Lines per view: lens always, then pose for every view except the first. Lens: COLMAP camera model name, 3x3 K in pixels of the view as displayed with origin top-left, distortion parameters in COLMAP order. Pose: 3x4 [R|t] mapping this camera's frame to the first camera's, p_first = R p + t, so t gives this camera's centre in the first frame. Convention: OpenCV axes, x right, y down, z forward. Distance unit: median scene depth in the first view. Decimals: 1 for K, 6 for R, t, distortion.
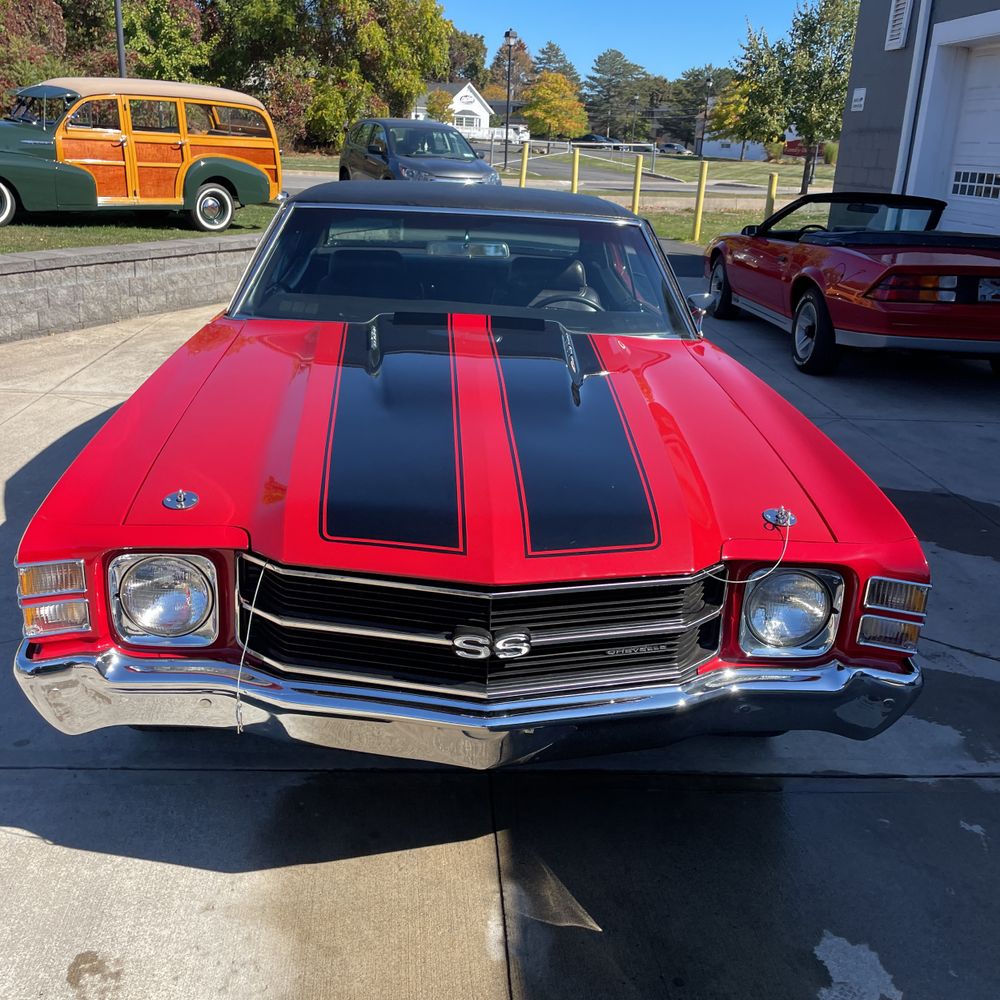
lens RADIAL K [[1020.6, 0, 490.7], [0, 1020.6, 493.7], [0, 0, 1]] dist [0.024315, 0.000000]
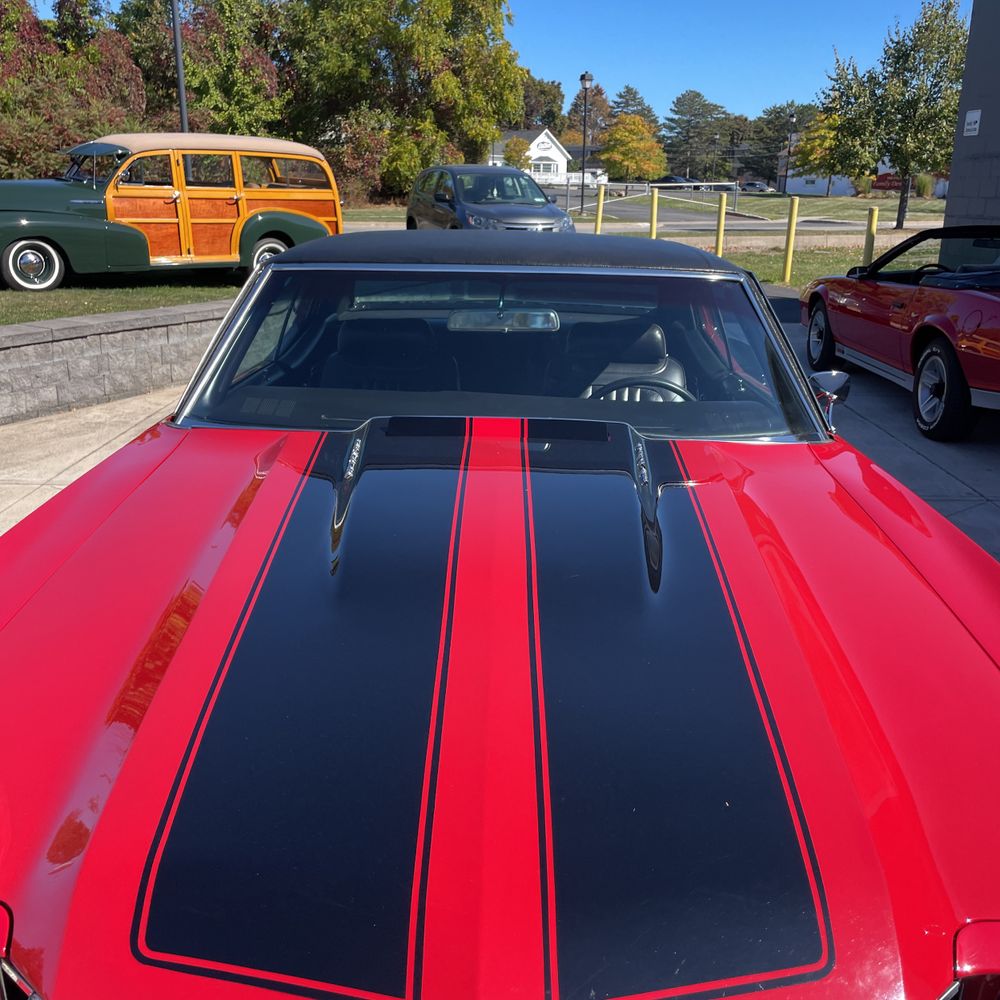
lens RADIAL K [[1020.6, 0, 492.9], [0, 1020.6, 510.3], [0, 0, 1]] dist [0.024315, 0.000000]
pose [[0.996896, -0.010582, -0.078021, 0.007415], [0.008499, 0.999600, -0.026978, -0.024091], [0.078275, 0.026231, 0.996587, 0.079389]]
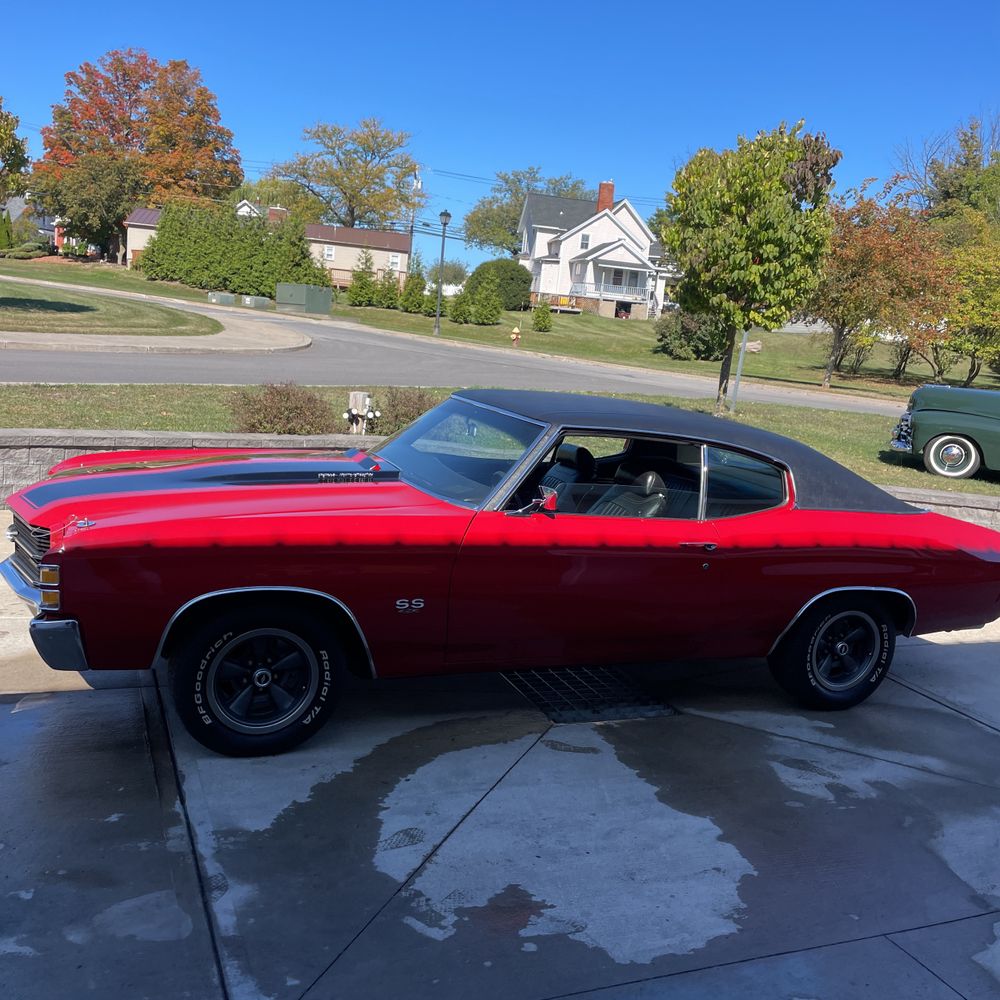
lens RADIAL K [[1020.6, 0, 505.9], [0, 1020.6, 481.2], [0, 0, 1]] dist [0.024315, 0.000000]
pose [[0.338535, 0.118908, -0.933410, 0.371525], [-0.375344, 0.926709, -0.018078, -0.048647], [0.862850, 0.356470, 0.358355, 0.165621]]
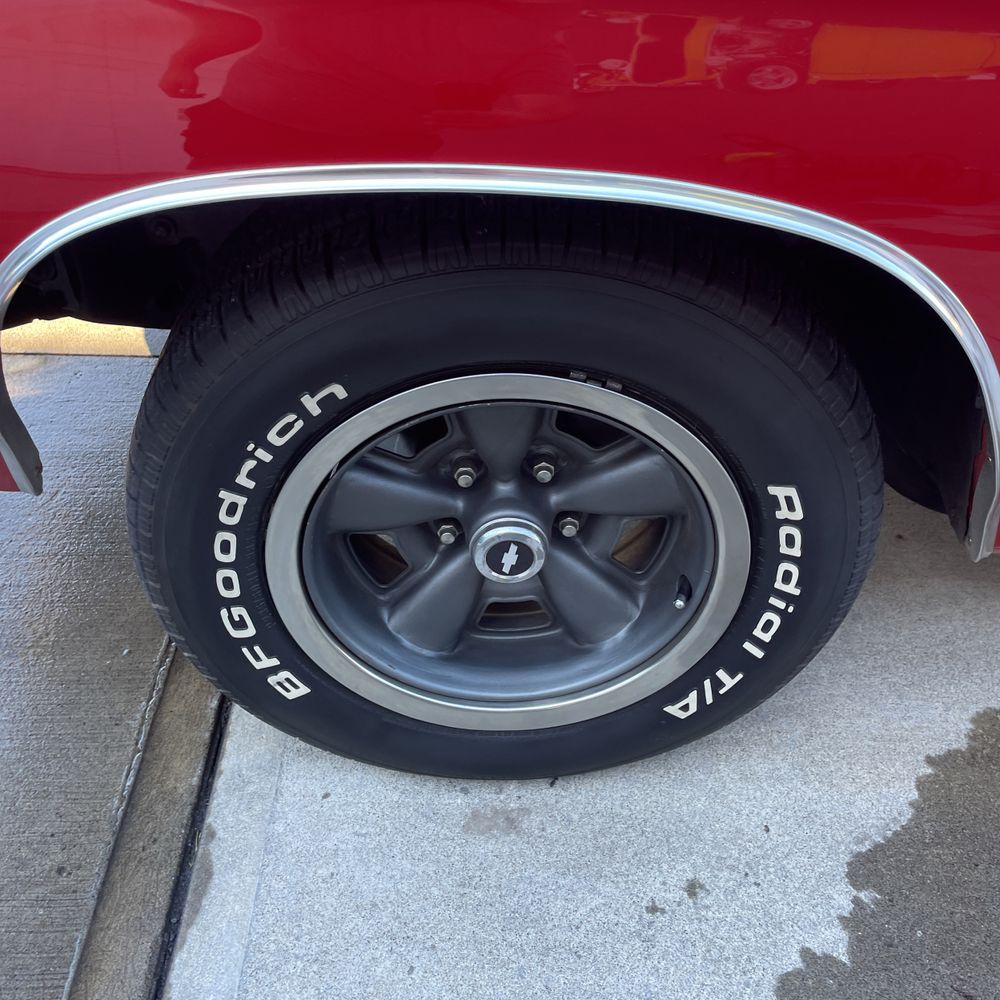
lens RADIAL K [[1020.6, 0, 516.5], [0, 1020.6, 495.3], [0, 0, 1]] dist [0.024315, 0.000000]
pose [[-0.036224, 0.597330, -0.801177, 0.117744], [-0.354621, 0.741846, 0.569129, -0.015292], [0.934308, 0.304730, 0.184953, 0.220760]]
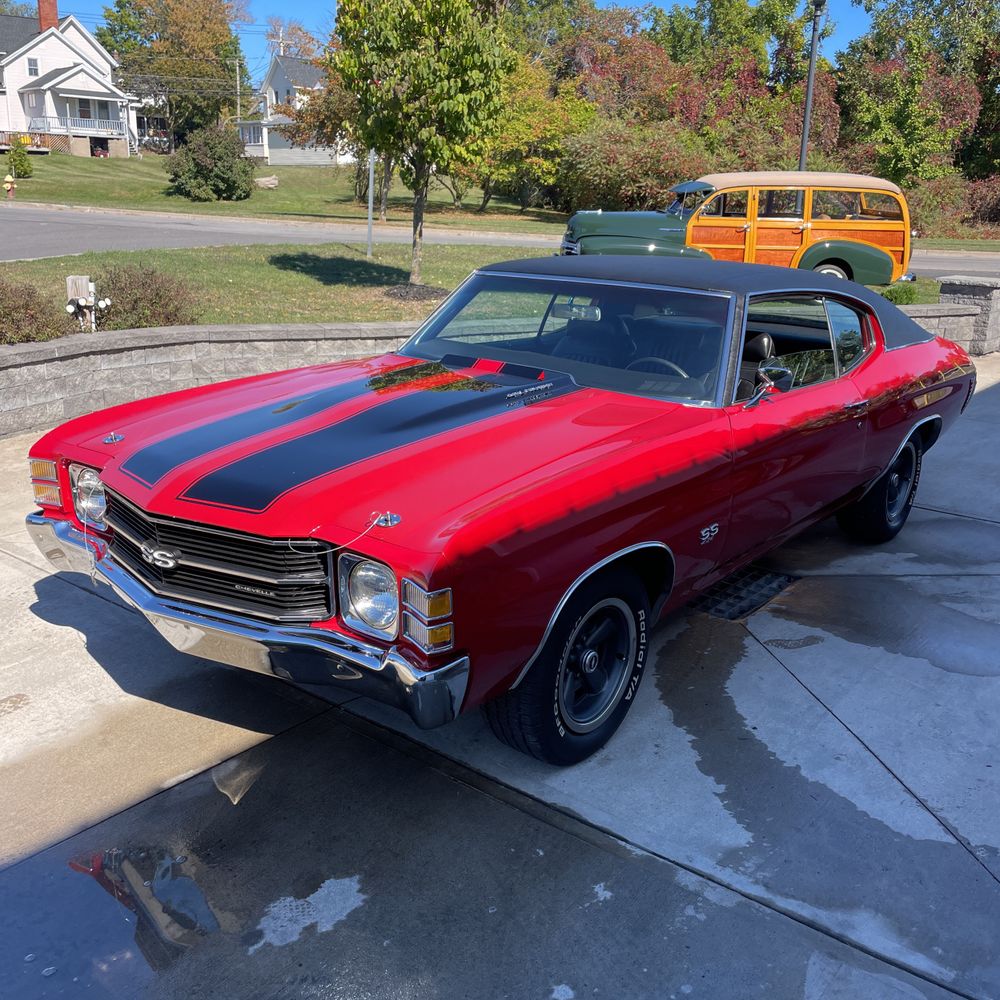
lens RADIAL K [[1020.6, 0, 498.8], [0, 1020.6, 492.0], [0, 0, 1]] dist [0.024315, 0.000000]
pose [[0.748179, 0.155093, -0.645116, 0.198315], [-0.205415, 0.978670, -0.002948, -0.005696], [0.630899, 0.134722, 0.764079, 0.026637]]
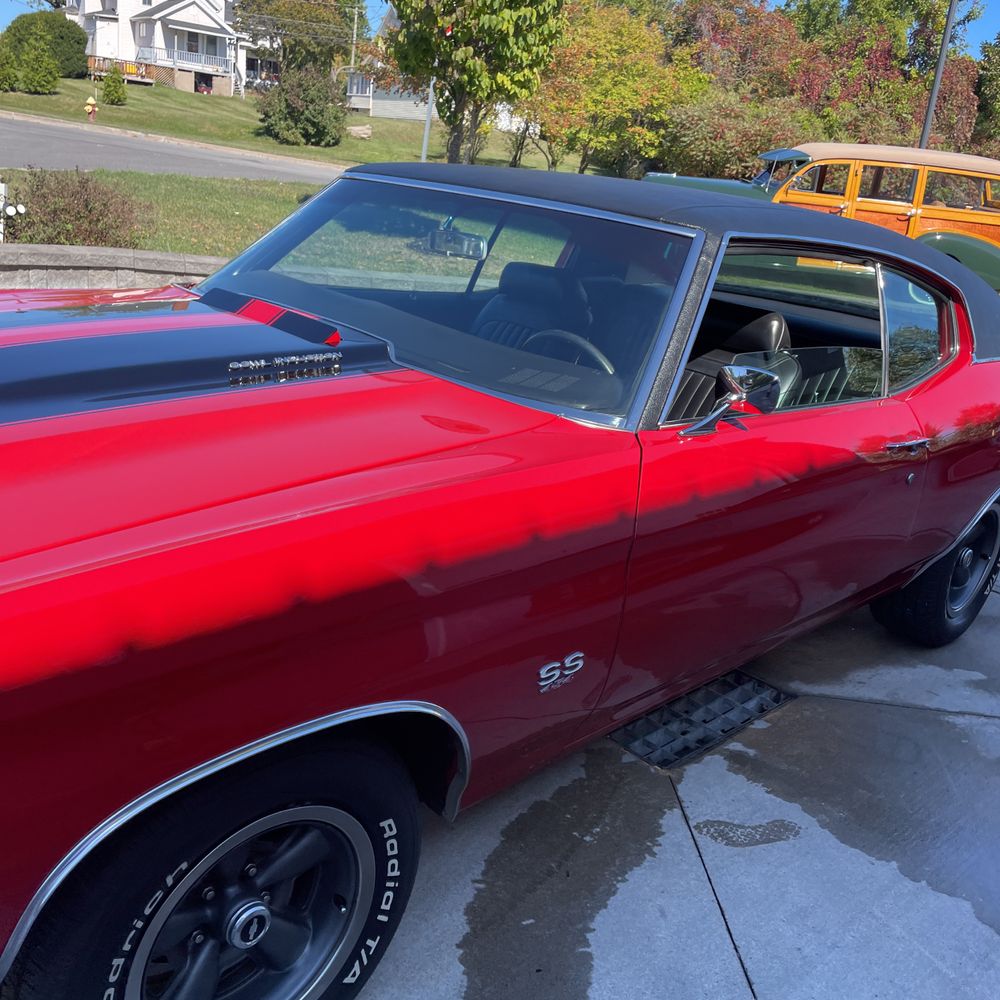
lens RADIAL K [[1020.6, 0, 497.9], [0, 1020.6, 505.9], [0, 0, 1]] dist [0.024315, 0.000000]
pose [[0.673169, 0.258796, -0.692725, 0.152856], [-0.311313, 0.948885, 0.051972, -0.033185], [0.670767, 0.180668, 0.719327, 0.158297]]
